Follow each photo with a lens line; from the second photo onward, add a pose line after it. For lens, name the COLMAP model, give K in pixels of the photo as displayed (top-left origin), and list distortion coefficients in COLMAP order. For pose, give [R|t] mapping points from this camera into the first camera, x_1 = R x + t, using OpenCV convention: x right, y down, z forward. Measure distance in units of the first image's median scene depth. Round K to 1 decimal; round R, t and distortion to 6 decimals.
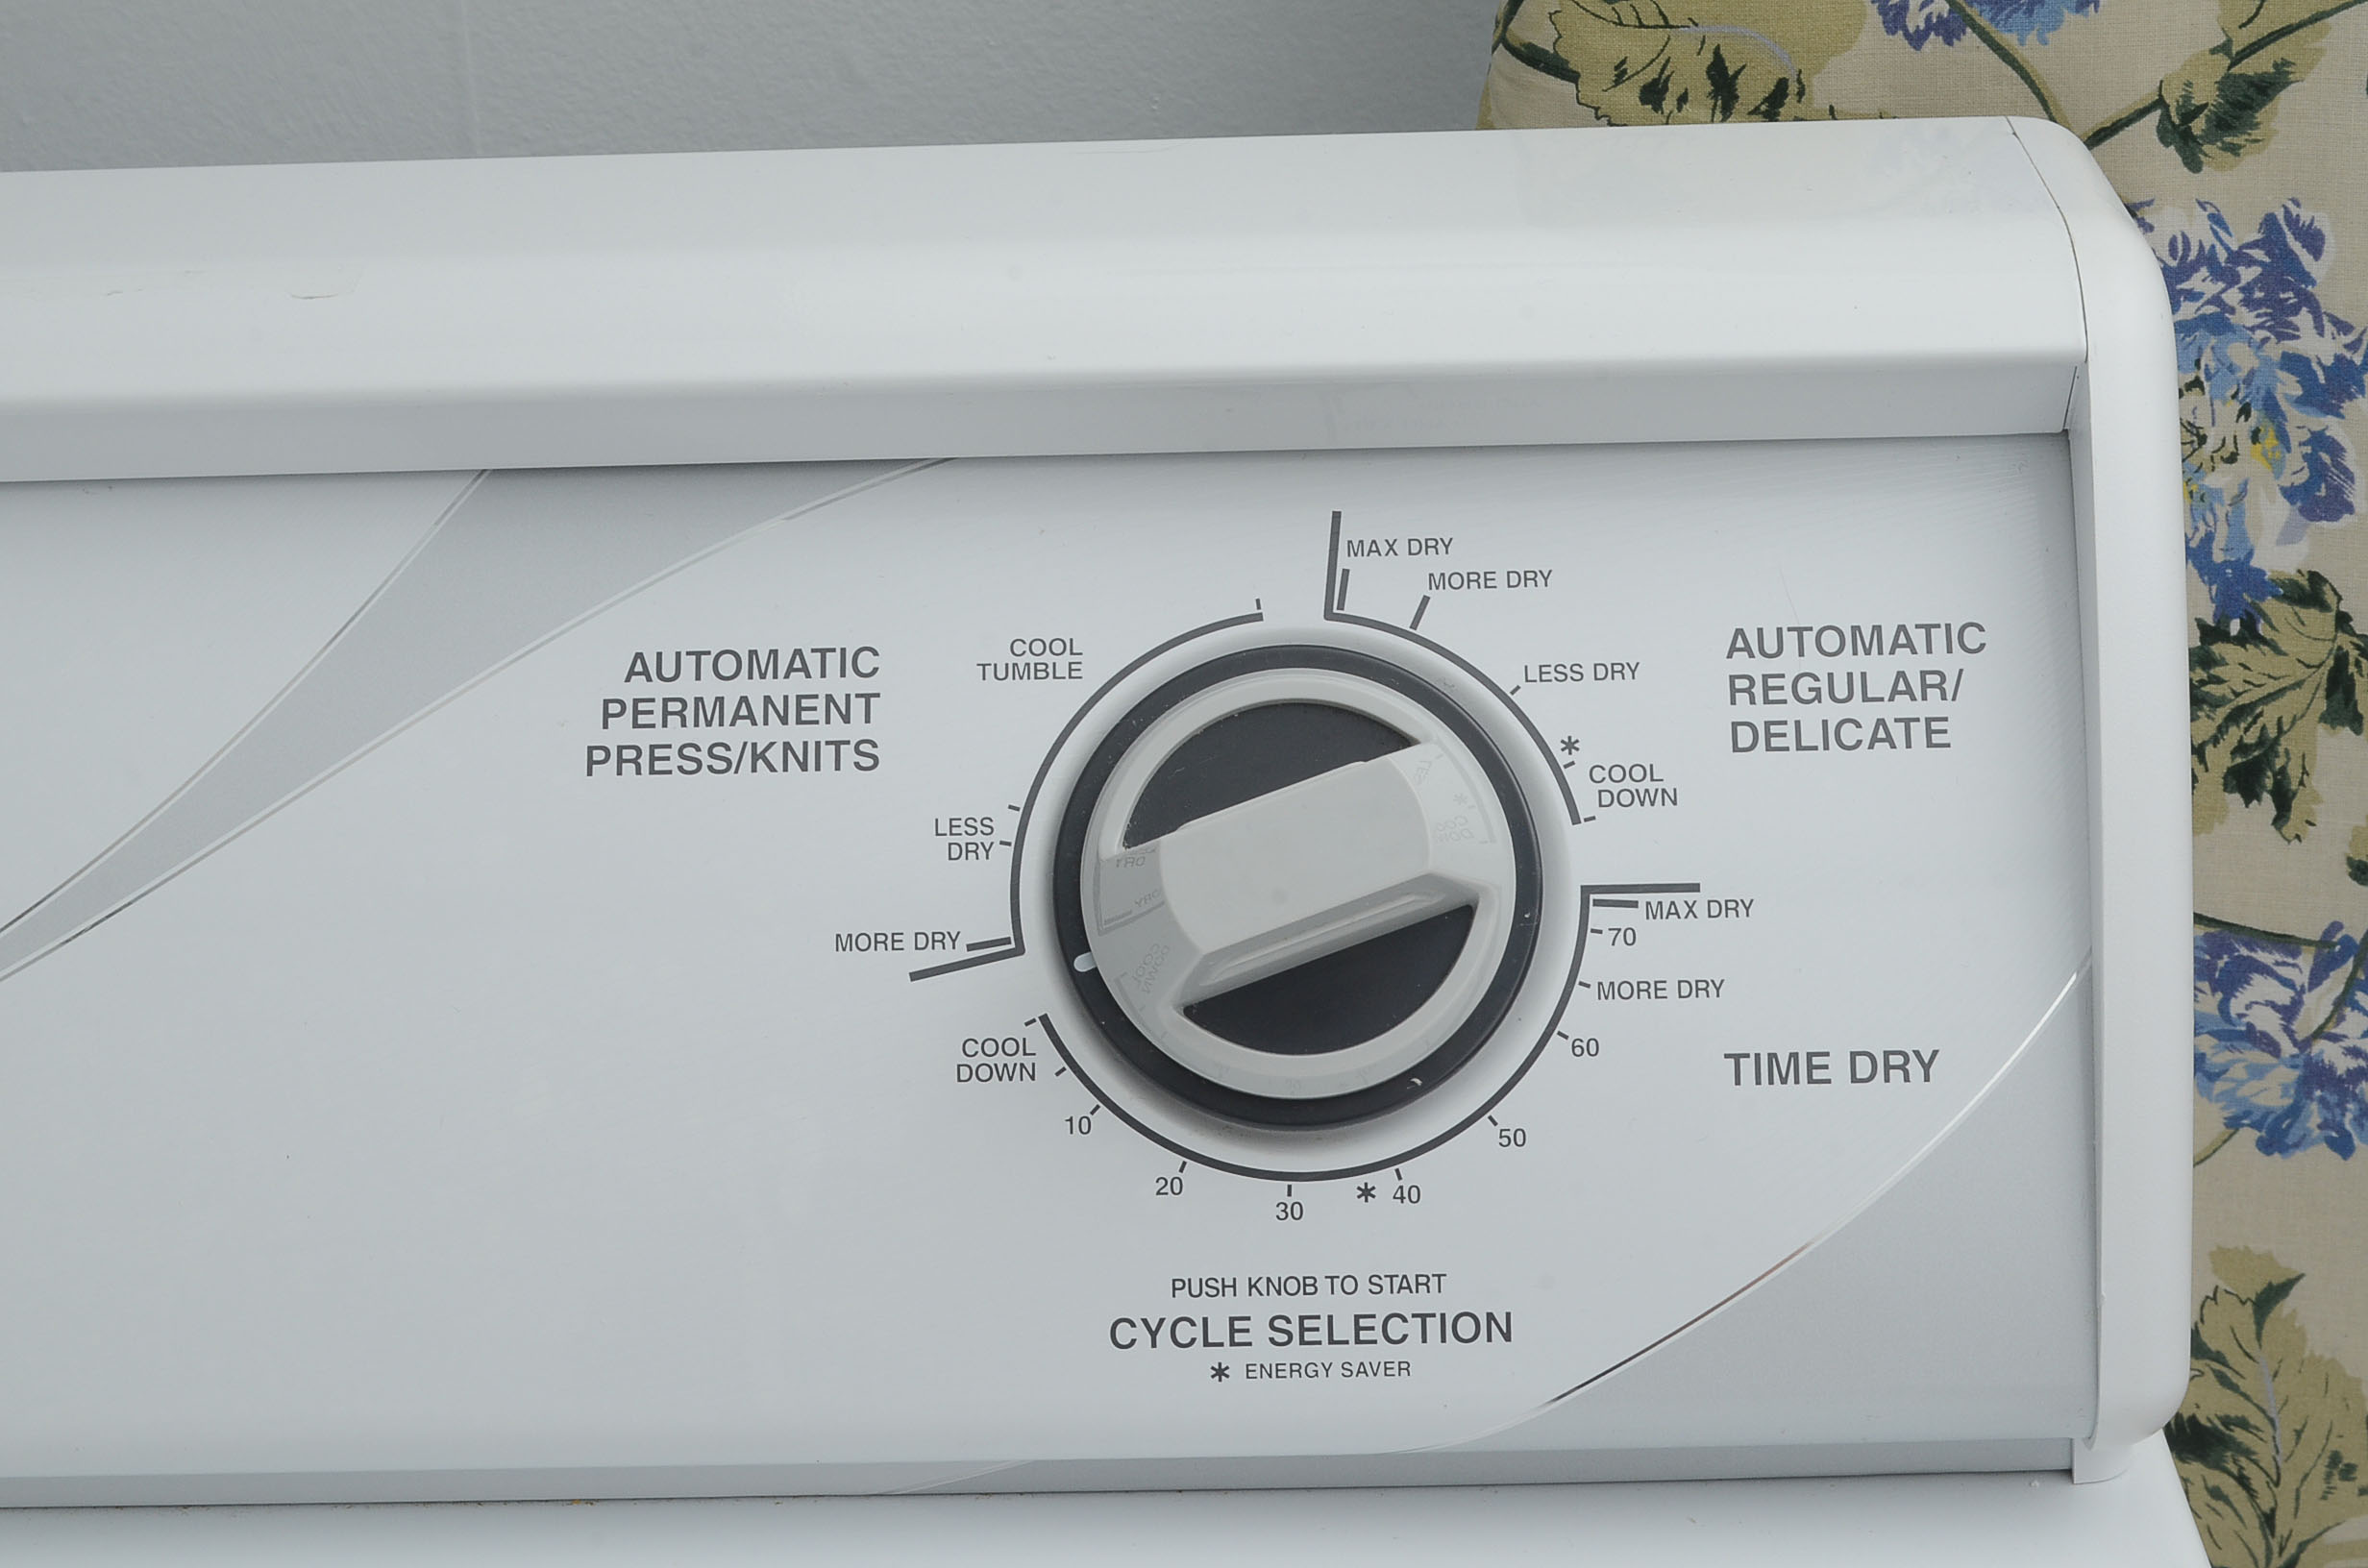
lens RADIAL K [[4058.9, 0, 1183.5], [0, 4058.9, 783.4], [0, 0, 1]] dist [0.029417, 0.000000]
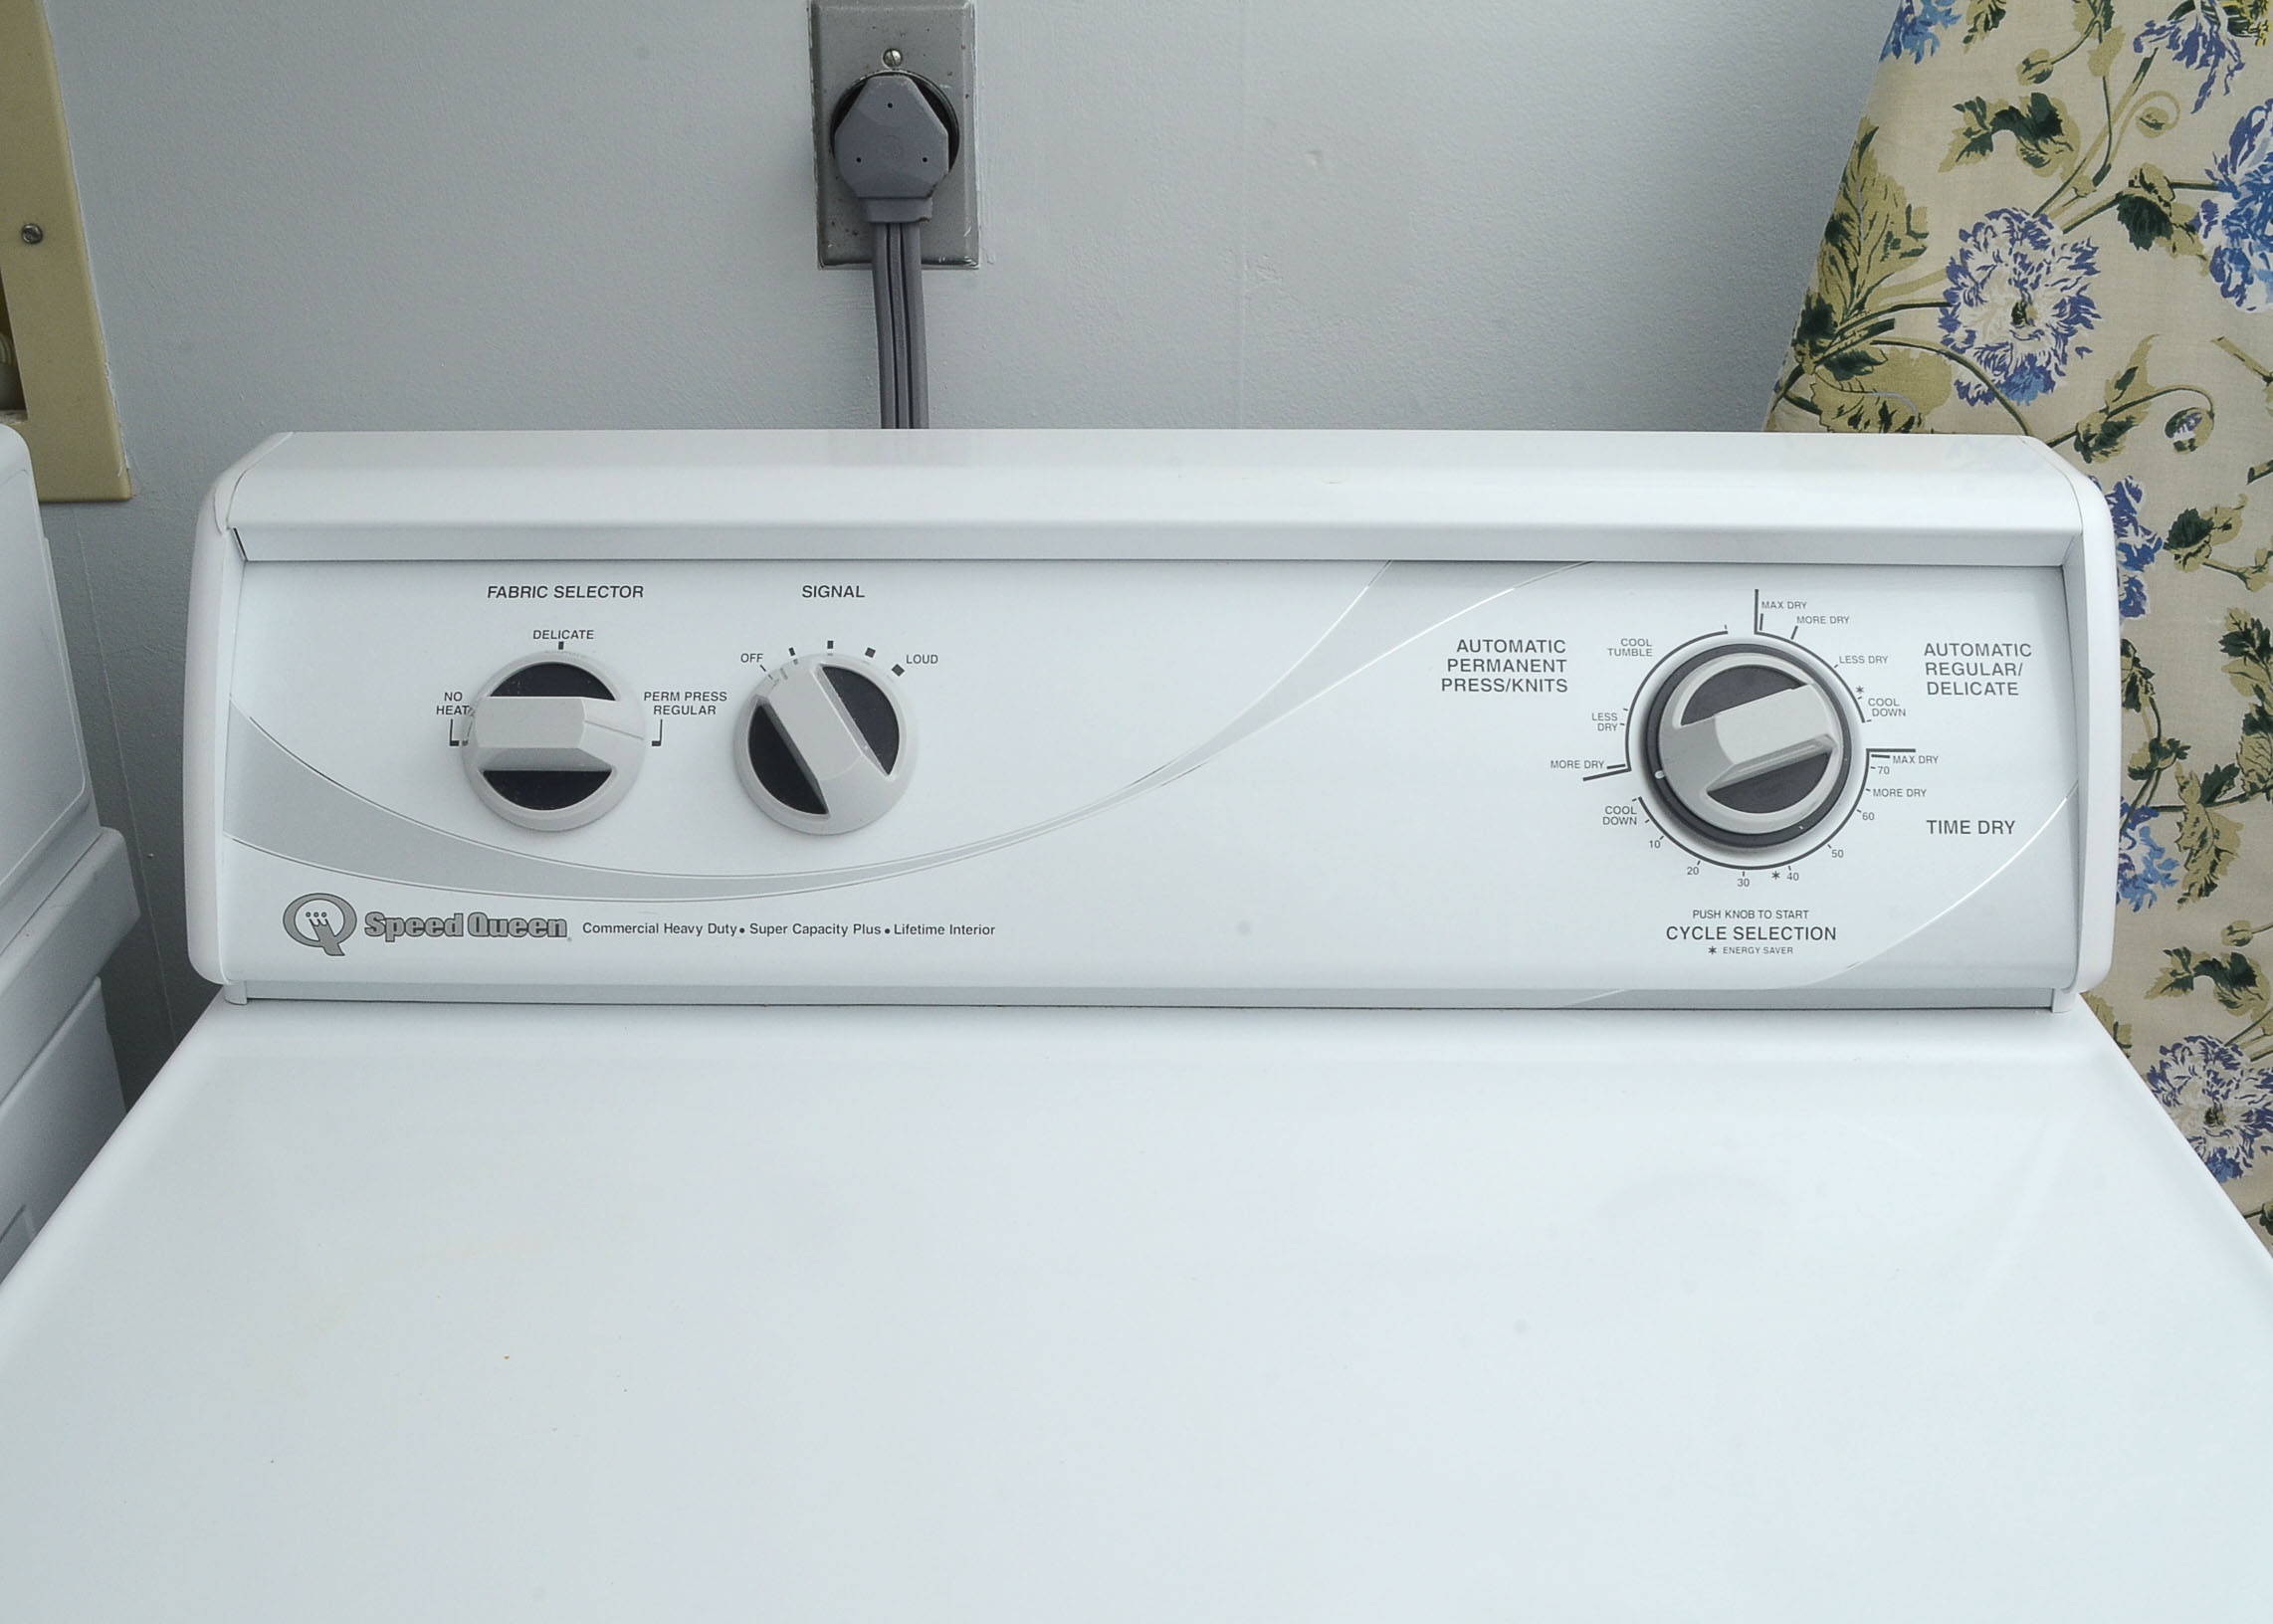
lens RADIAL K [[2511.8, 0, 1136.9], [0, 2511.8, 811.8], [0, 0, 1]] dist [-0.017113, 0.000000]
pose [[0.998093, 0.027849, 0.055094, -0.400342], [-0.026254, 0.999221, -0.029457, 0.114765], [-0.055871, 0.027955, 0.998047, -0.427674]]
